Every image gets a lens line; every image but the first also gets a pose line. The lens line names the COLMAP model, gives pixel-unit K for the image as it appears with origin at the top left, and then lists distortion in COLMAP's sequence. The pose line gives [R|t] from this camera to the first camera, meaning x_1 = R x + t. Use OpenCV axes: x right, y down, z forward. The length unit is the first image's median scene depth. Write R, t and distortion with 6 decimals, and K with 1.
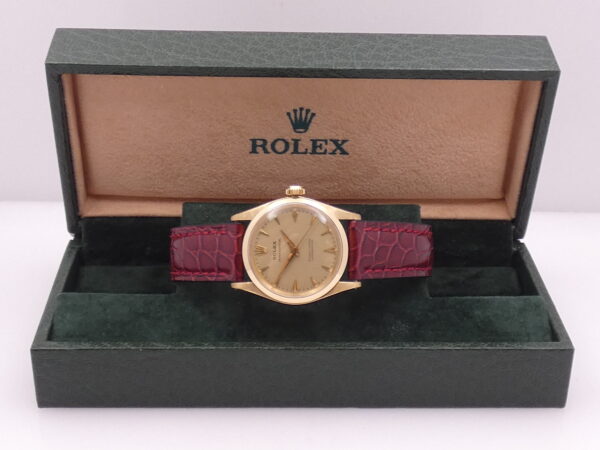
lens RADIAL K [[1064.2, 0, 300.0], [0, 1064.2, 225.0], [0, 0, 1]] dist [0.001924, -0.016852]
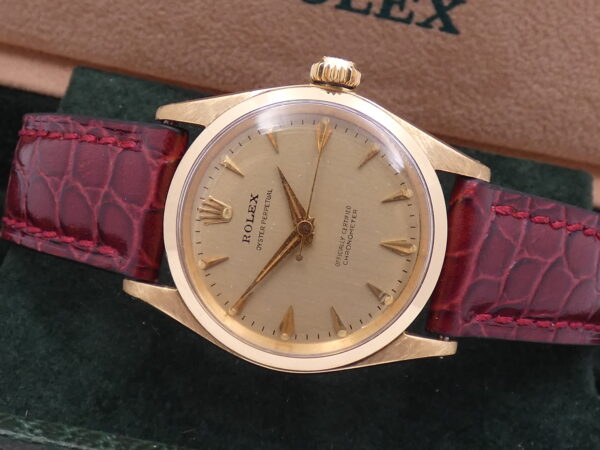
lens RADIAL K [[1064.2, 0, 300.0], [0, 1064.2, 225.0], [0, 0, 1]] dist [0.001924, -0.016852]
pose [[0.981212, 0.192849, 0.005627, -0.008501], [-0.192886, 0.979930, 0.050324, 0.004099], [0.004191, -0.050464, 0.998717, 0.619714]]
